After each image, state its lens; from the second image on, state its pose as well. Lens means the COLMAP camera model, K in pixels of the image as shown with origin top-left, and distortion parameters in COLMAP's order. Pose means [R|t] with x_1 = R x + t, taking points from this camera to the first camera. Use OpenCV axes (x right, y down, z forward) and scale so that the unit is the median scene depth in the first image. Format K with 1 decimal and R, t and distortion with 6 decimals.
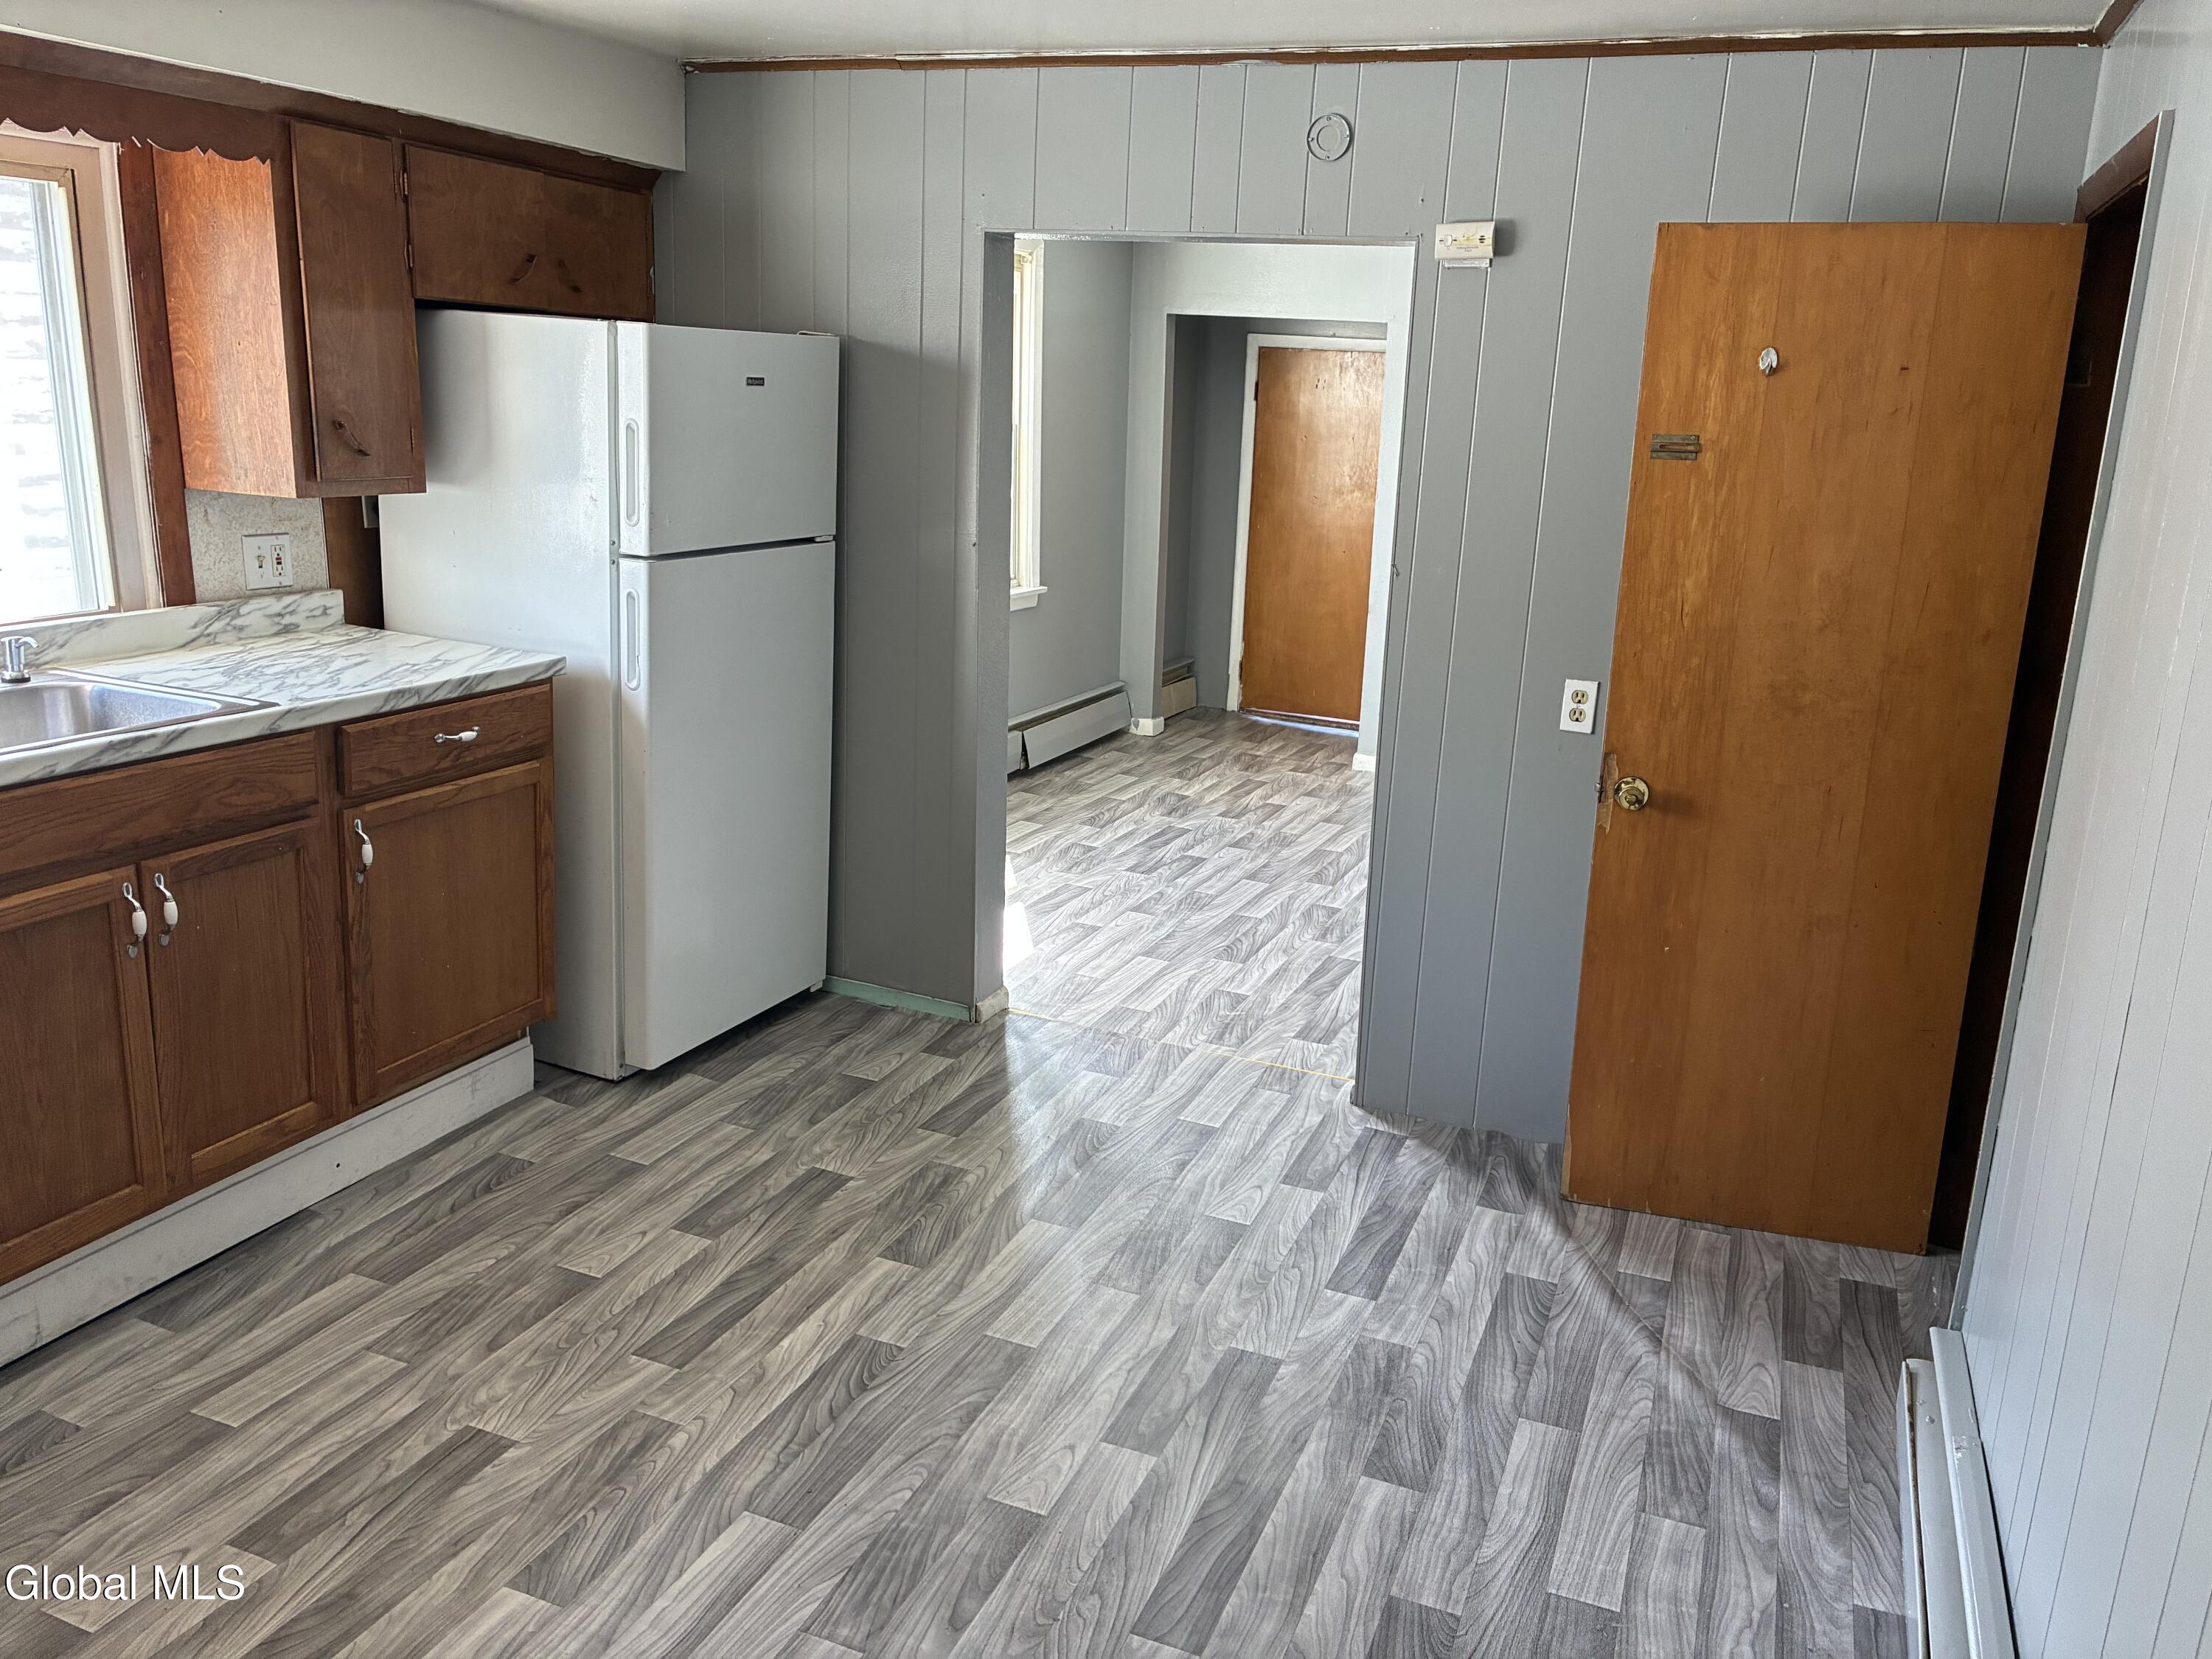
lens RADIAL K [[1664.0, 0, 1135.3], [0, 1664.0, 836.3], [0, 0, 1]] dist [0.013156, -0.055580]
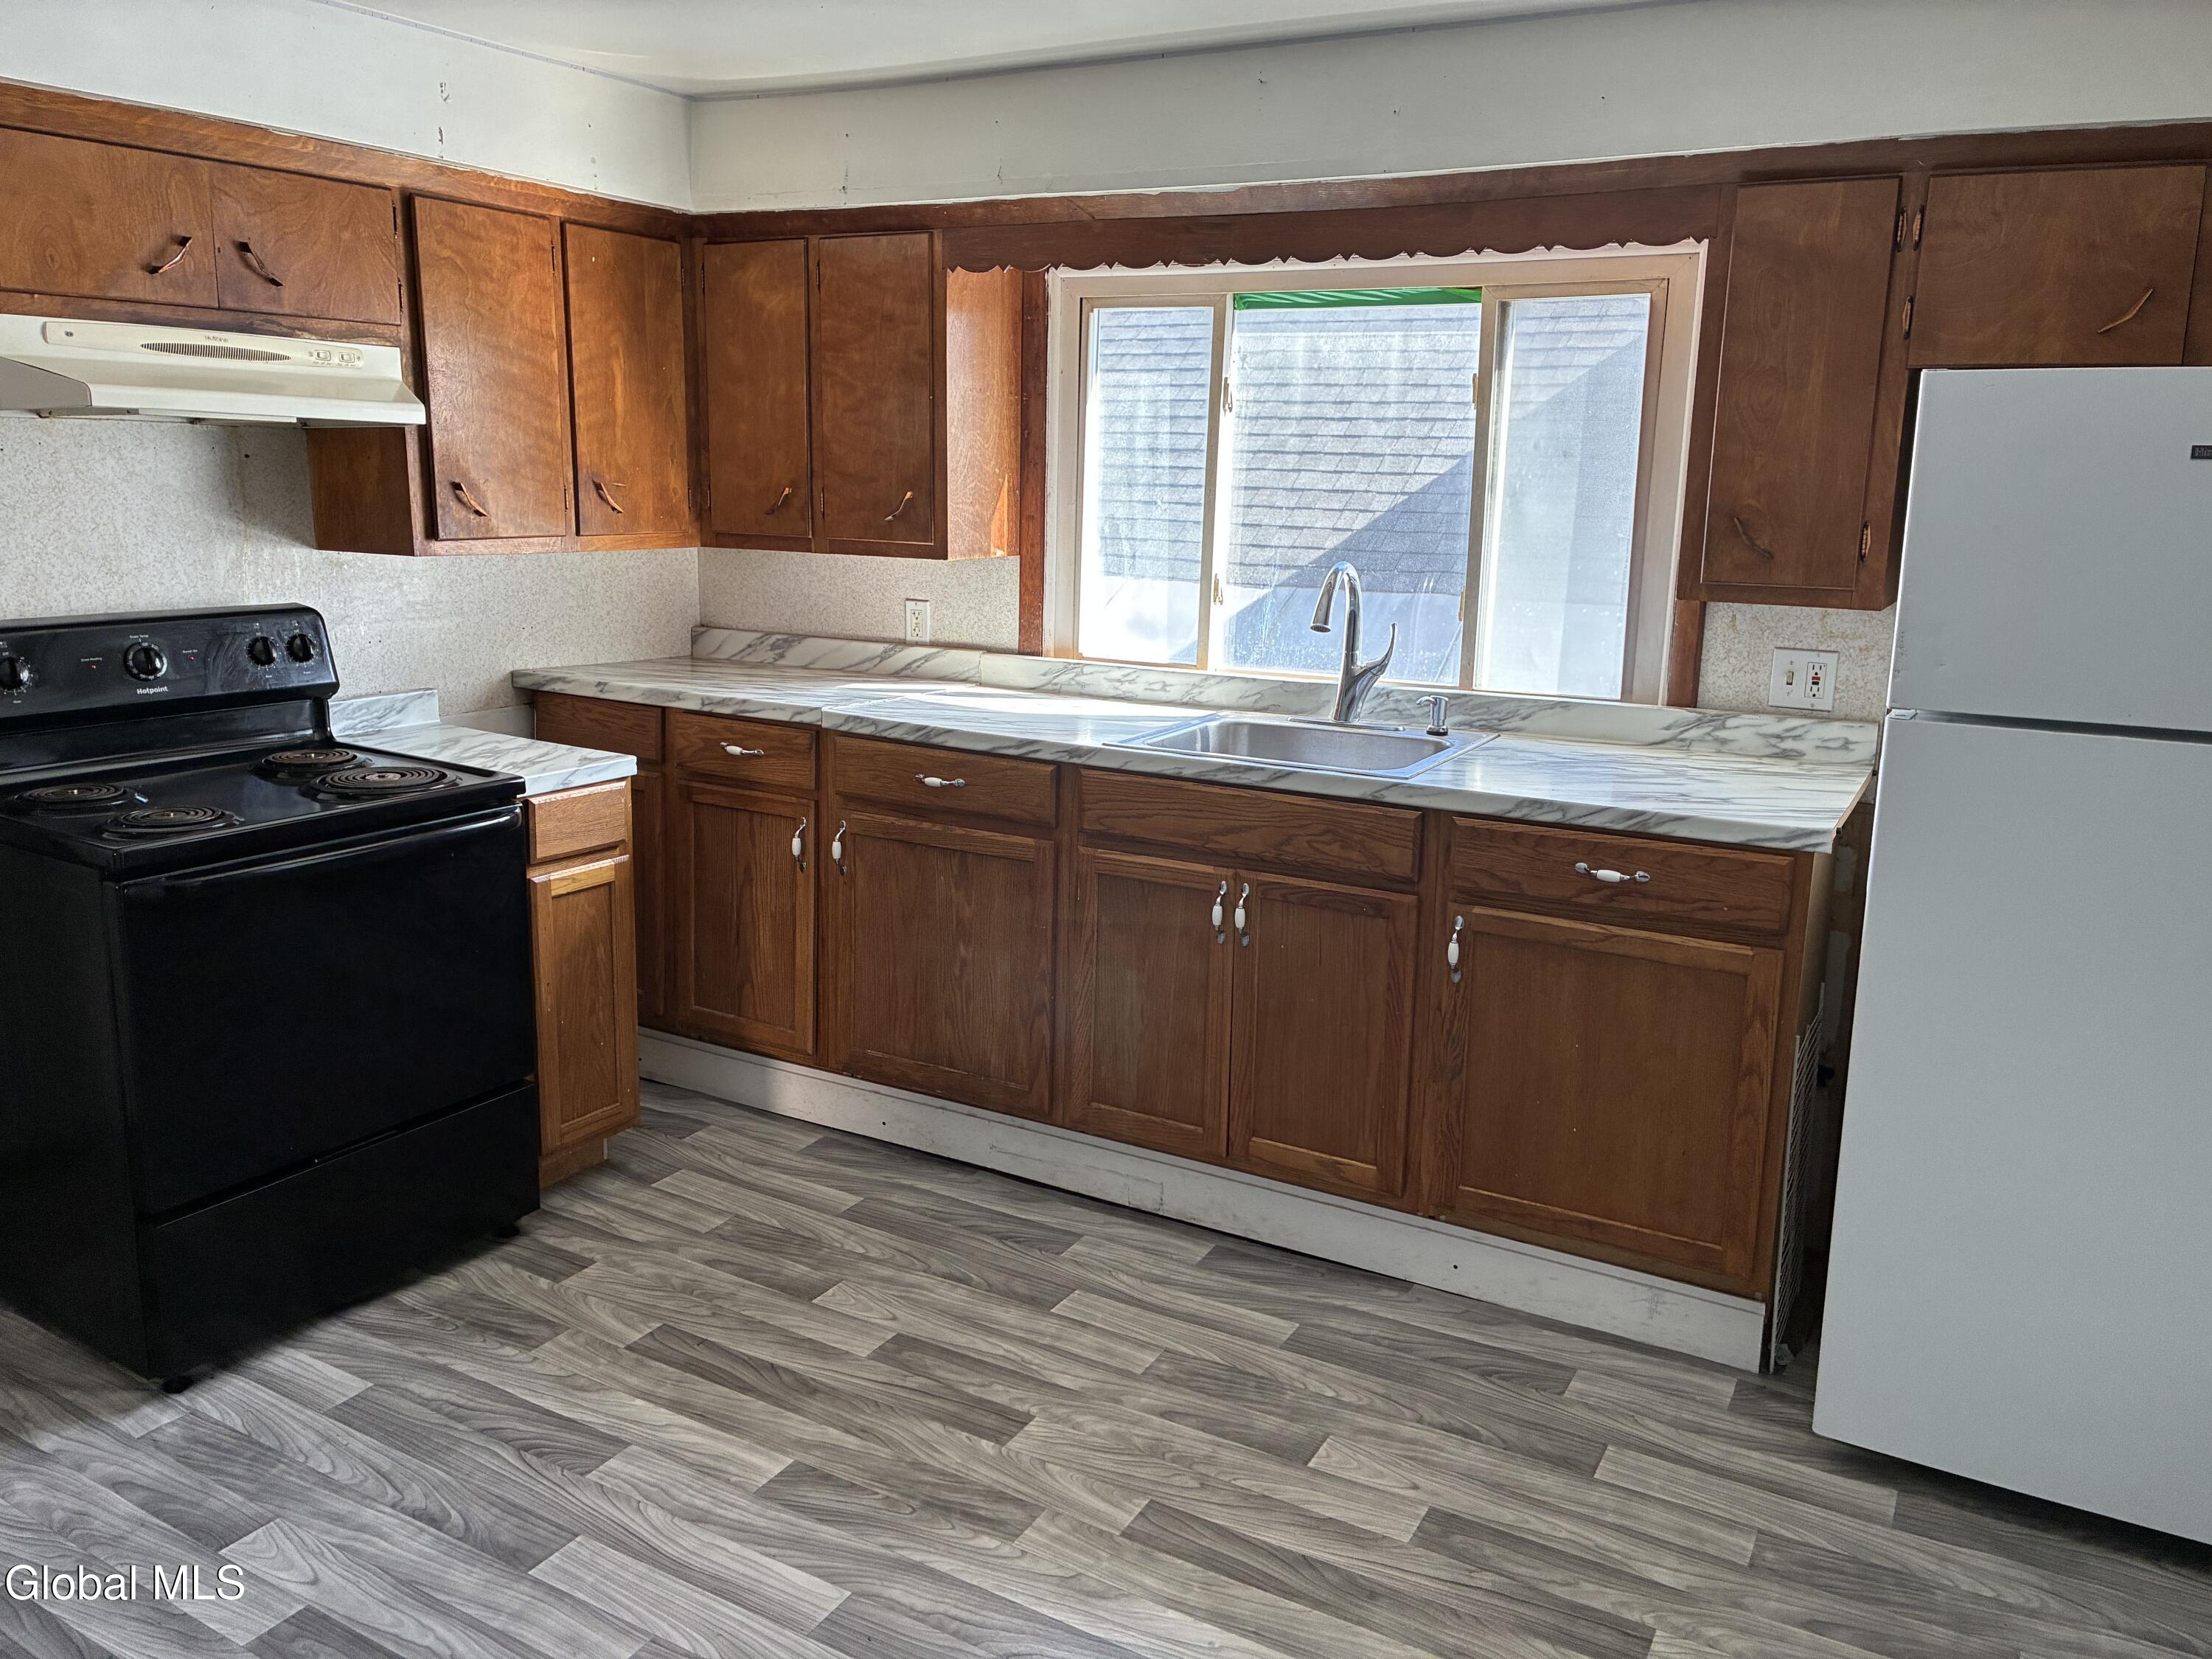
lens RADIAL K [[1658.8, 0, 1106.3], [0, 1658.8, 810.1], [0, 0, 1]] dist [0.021868, 0.004694]
pose [[-0.145323, 0.149541, -0.978018, 0.441007], [-0.275333, 0.943351, 0.185152, -0.169864], [0.950302, 0.296187, -0.095917, 0.788304]]
